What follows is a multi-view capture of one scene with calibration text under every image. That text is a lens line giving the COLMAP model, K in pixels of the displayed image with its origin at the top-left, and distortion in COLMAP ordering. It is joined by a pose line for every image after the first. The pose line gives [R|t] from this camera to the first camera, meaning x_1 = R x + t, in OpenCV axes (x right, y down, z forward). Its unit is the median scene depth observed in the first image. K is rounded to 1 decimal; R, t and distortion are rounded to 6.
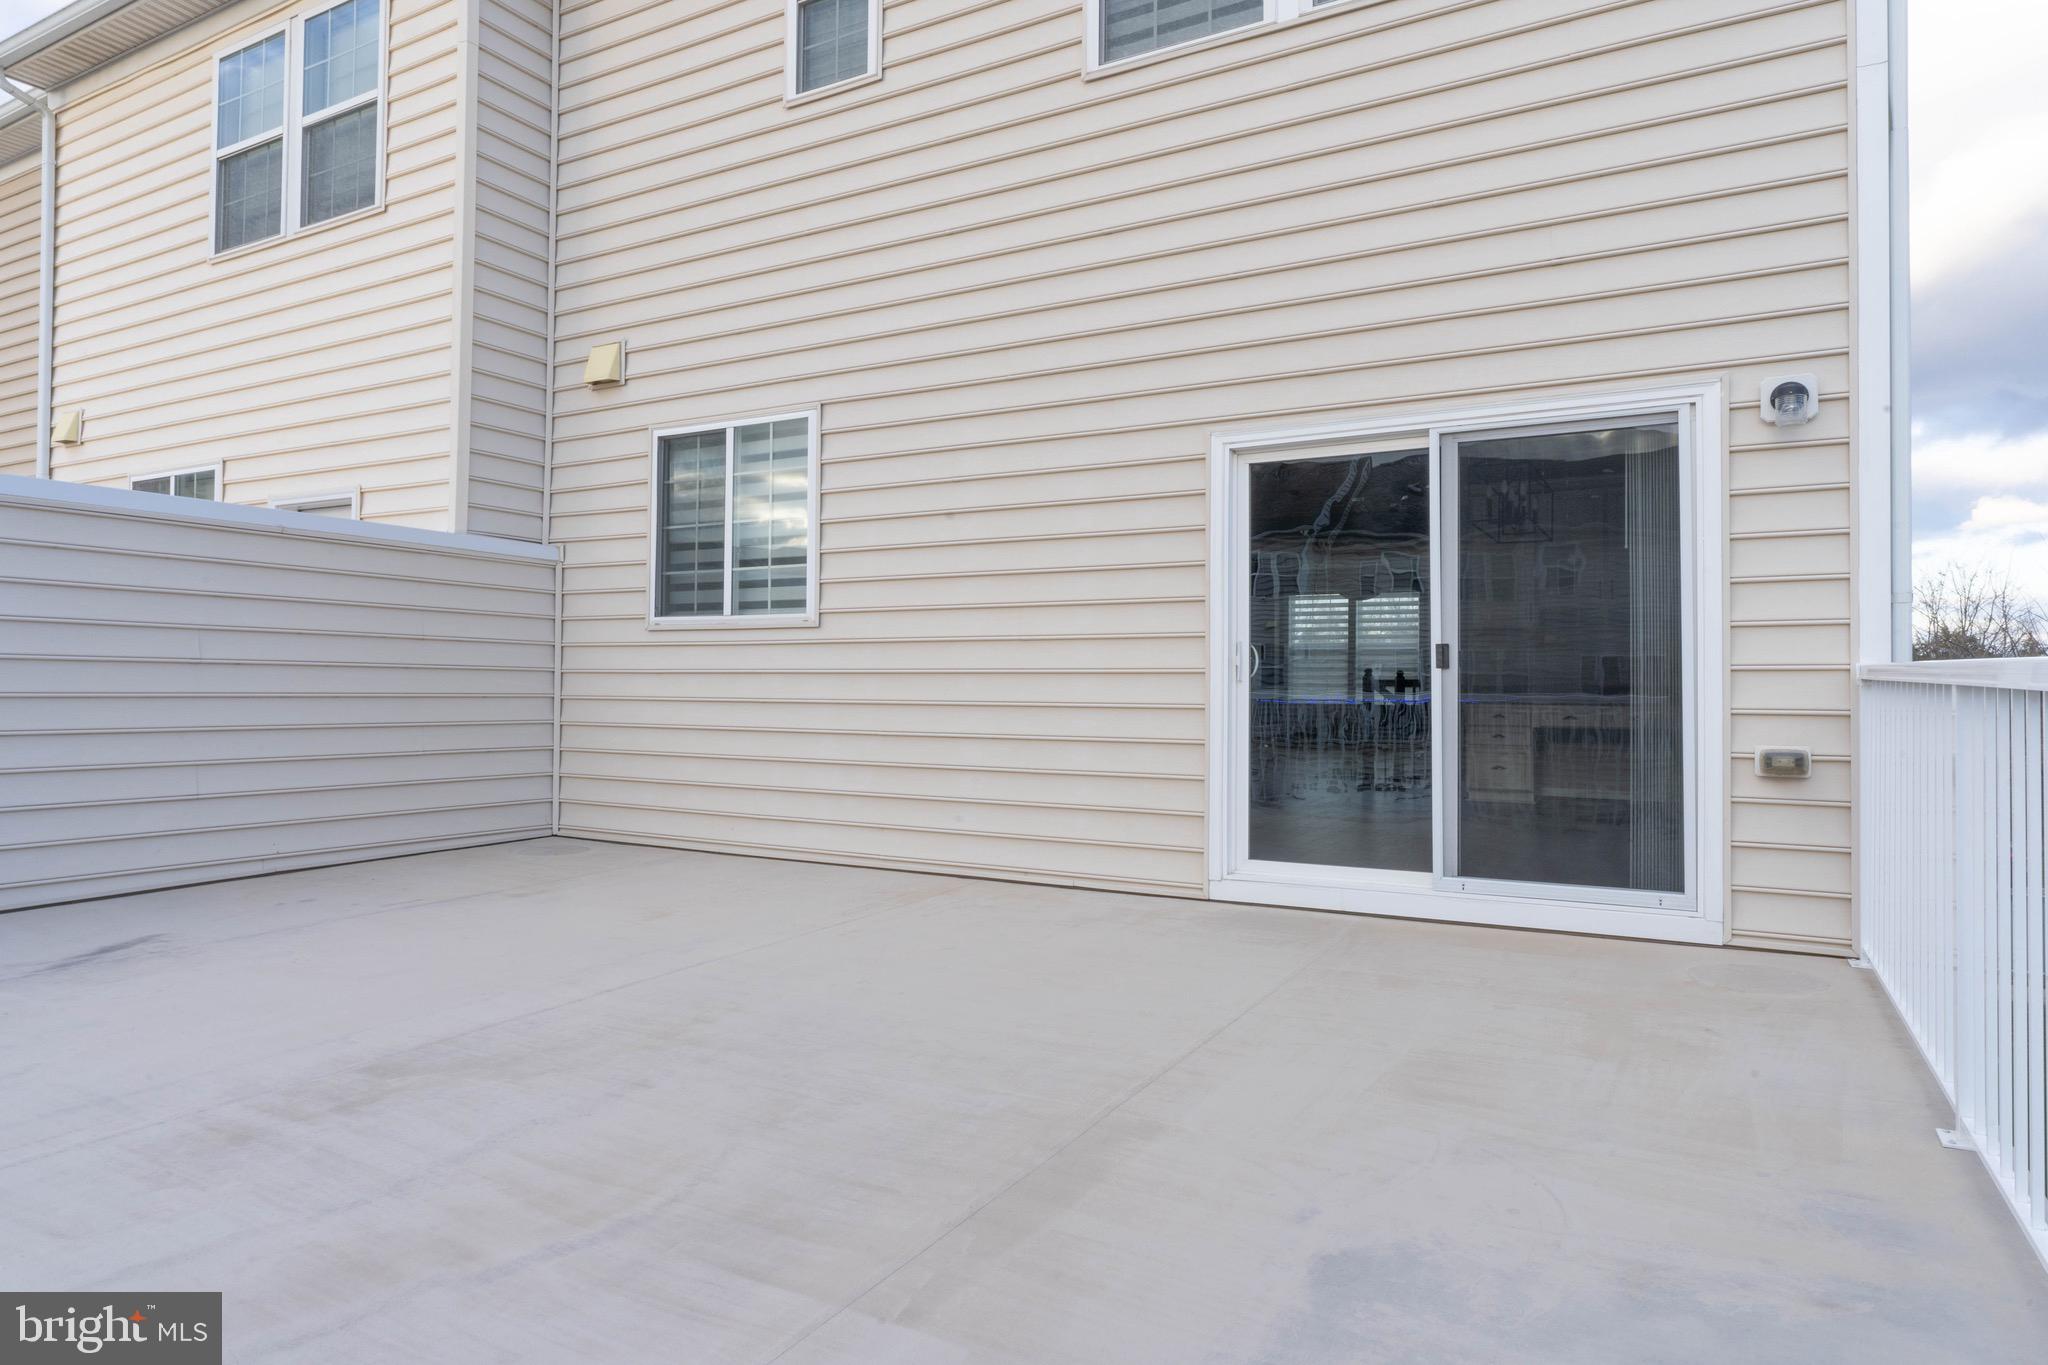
lens RADIAL K [[1159.2, 0, 1128.2], [0, 1159.2, 666.9], [0, 0, 1]] dist [0.009437, -0.000514]
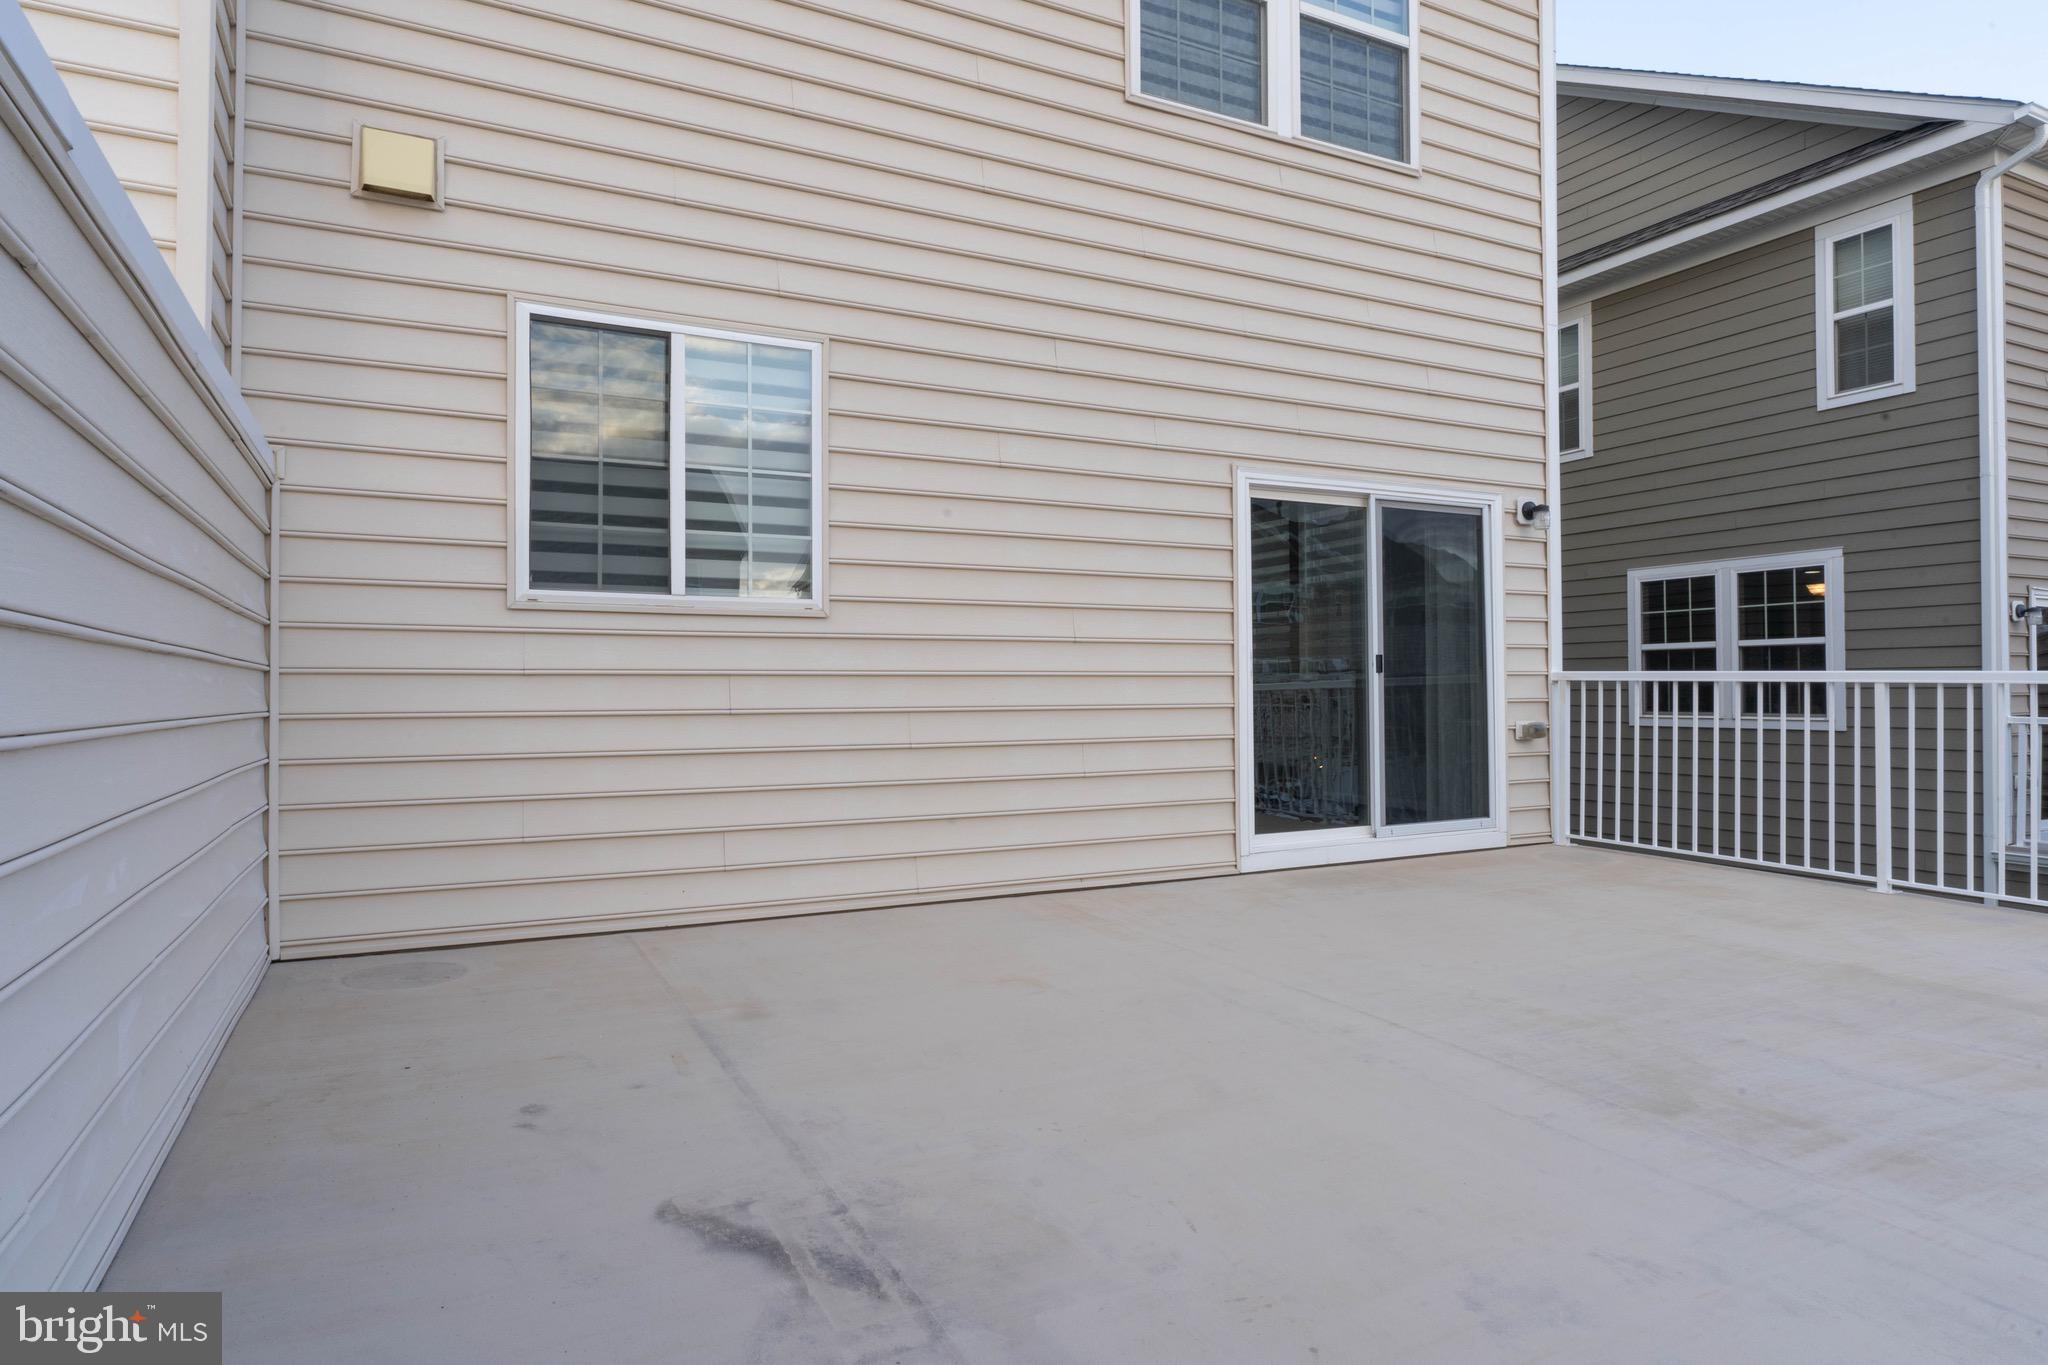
lens RADIAL K [[1159.0, 0, 968.9], [0, 1159.0, 675.1], [0, 0, 1]] dist [0.002042, -0.001265]
pose [[0.596820, 0.001519, 0.802374, -1.012691], [-0.006770, 0.999972, 0.003142, 0.002262], [-0.802347, -0.007308, 0.596814, 0.532732]]
